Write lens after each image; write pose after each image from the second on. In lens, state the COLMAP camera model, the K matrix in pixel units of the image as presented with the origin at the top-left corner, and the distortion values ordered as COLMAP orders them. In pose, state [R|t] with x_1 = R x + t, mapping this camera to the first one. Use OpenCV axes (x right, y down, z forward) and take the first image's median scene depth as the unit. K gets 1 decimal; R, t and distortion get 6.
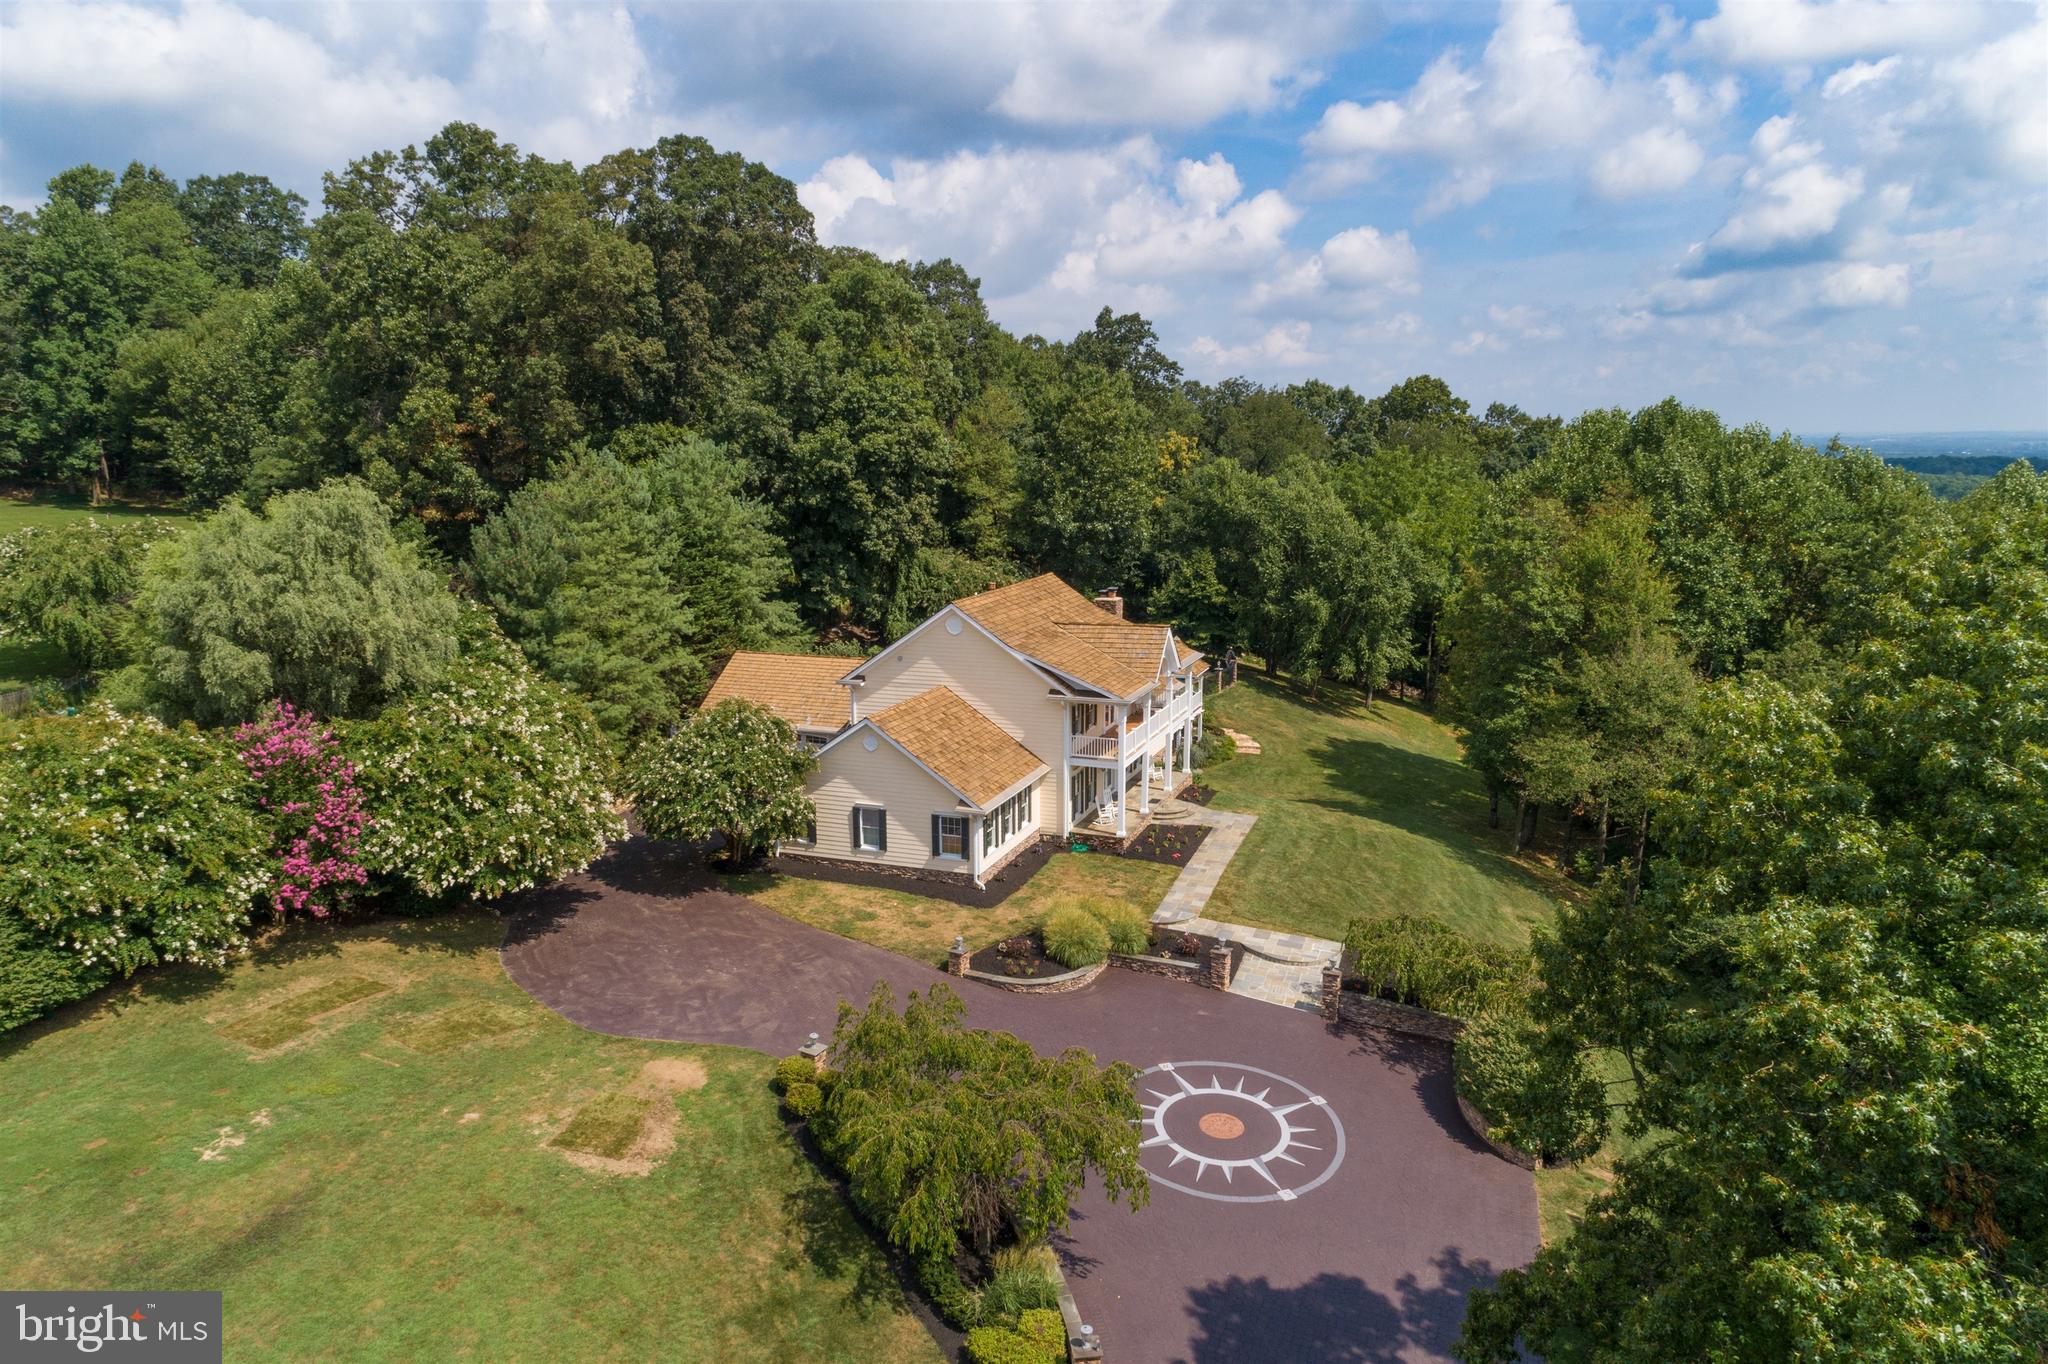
lens RADIAL K [[1365.0, 0, 1027.9], [0, 1365.0, 689.7], [0, 0, 1]] dist [0.024506, 0.008507]
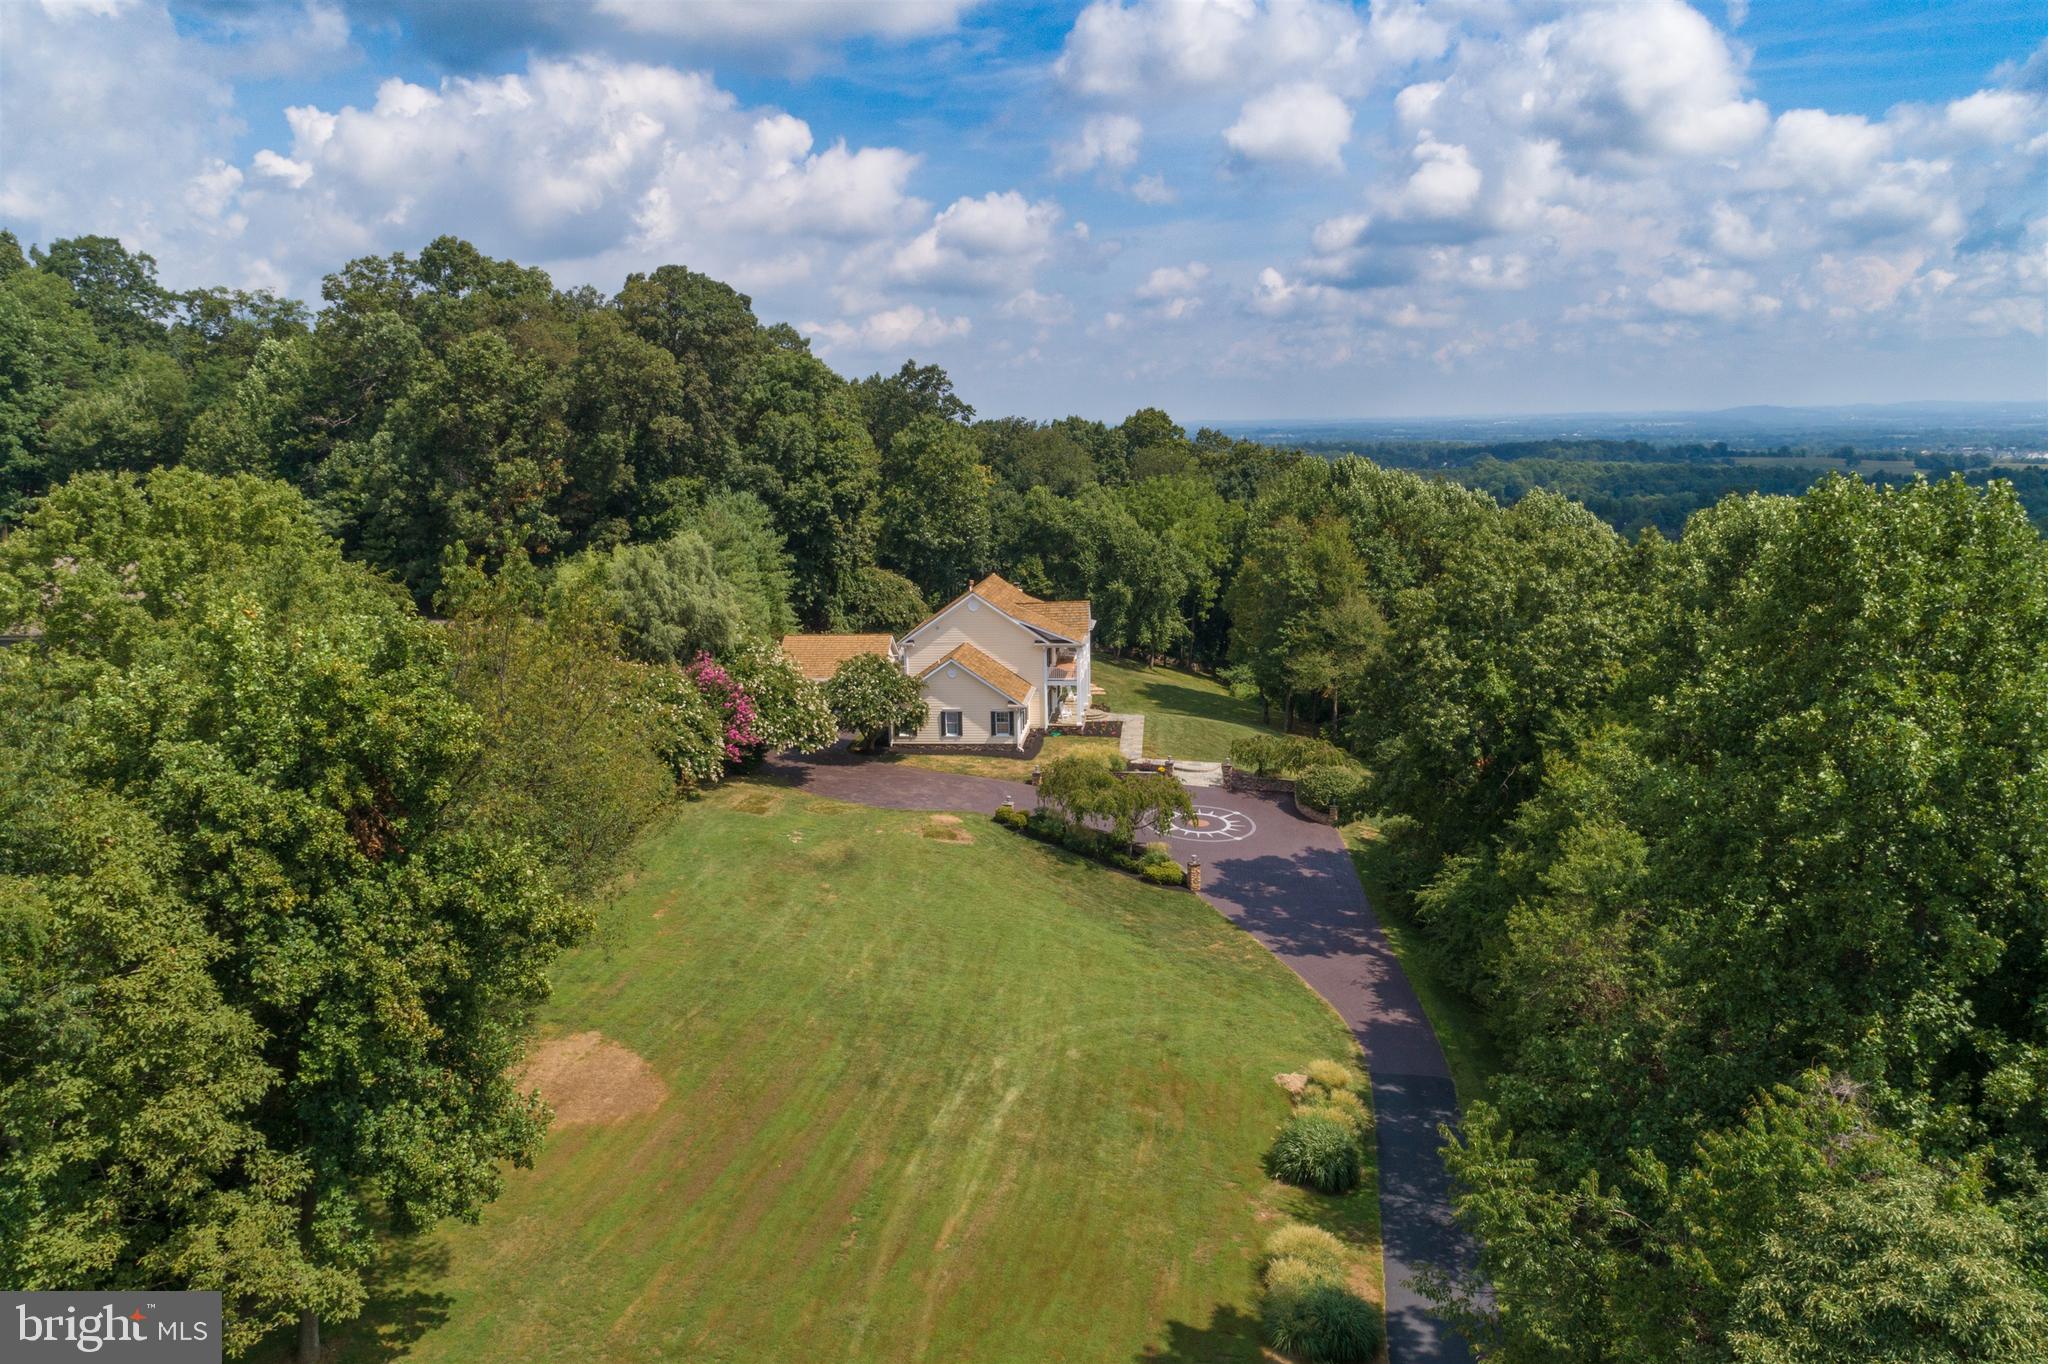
lens RADIAL K [[1566.3, 0, 1026.9], [0, 1566.3, 728.3], [0, 0, 1]] dist [0.022014, 0.001963]
pose [[0.967023, -0.063575, 0.246628, -0.424157], [0.061943, 0.997976, 0.014374, 0.070721], [-0.247043, 0.001377, 0.969004, -0.776723]]
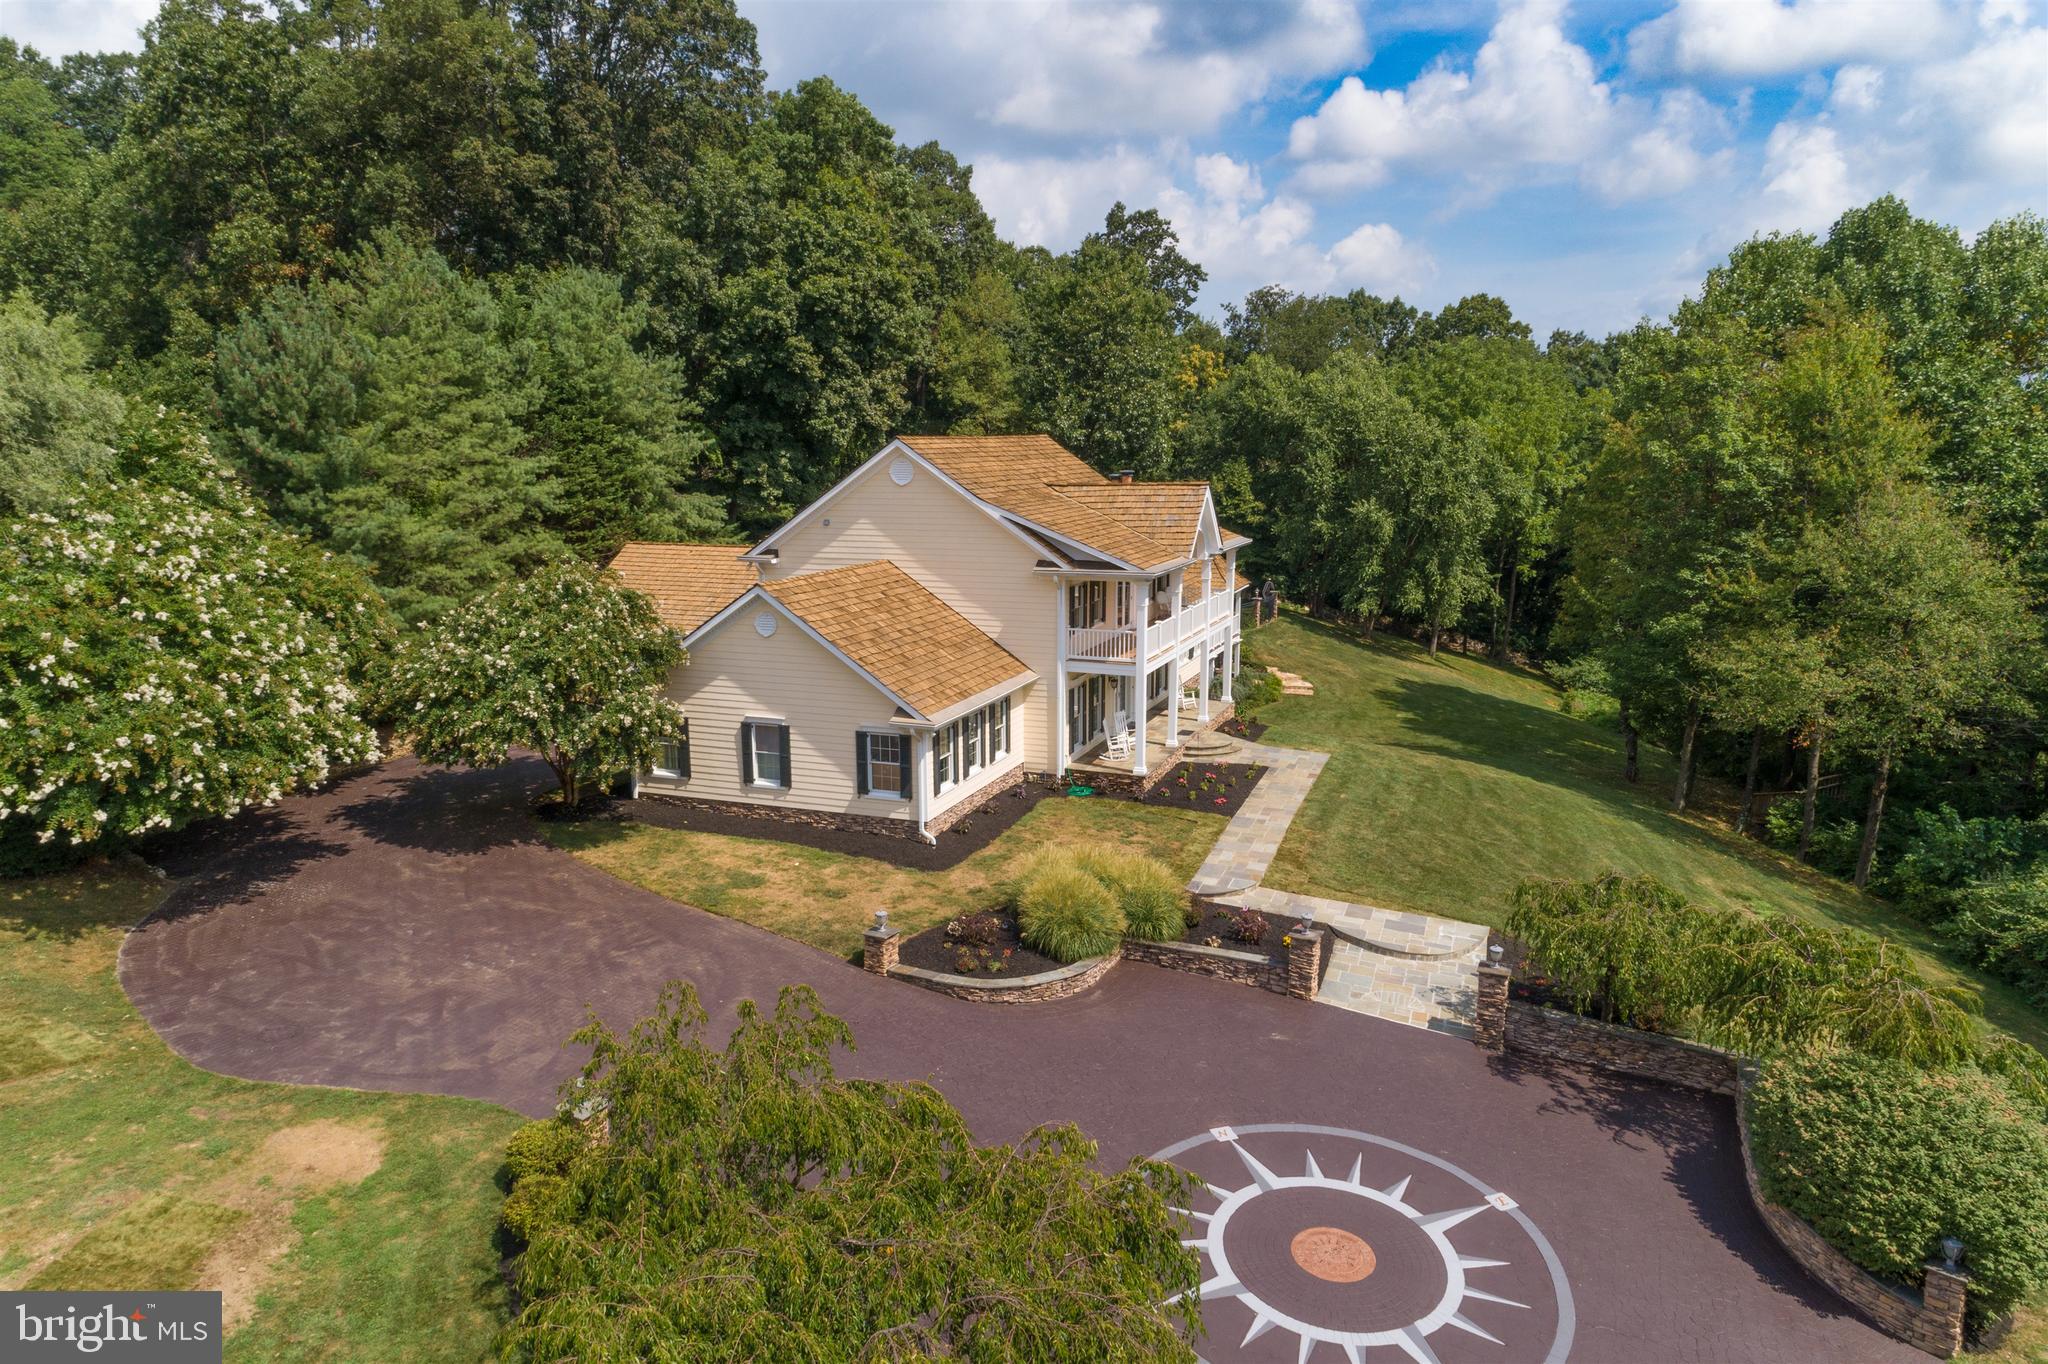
lens RADIAL K [[1365.0, 0, 1027.9], [0, 1365.0, 689.7], [0, 0, 1]] dist [0.024506, 0.008507]
pose [[0.999964, 0.002749, -0.008089, 0.014969], [-0.002749, 0.999996, 0.000056, 0.057665], [0.008089, -0.000034, 0.999967, 0.273390]]
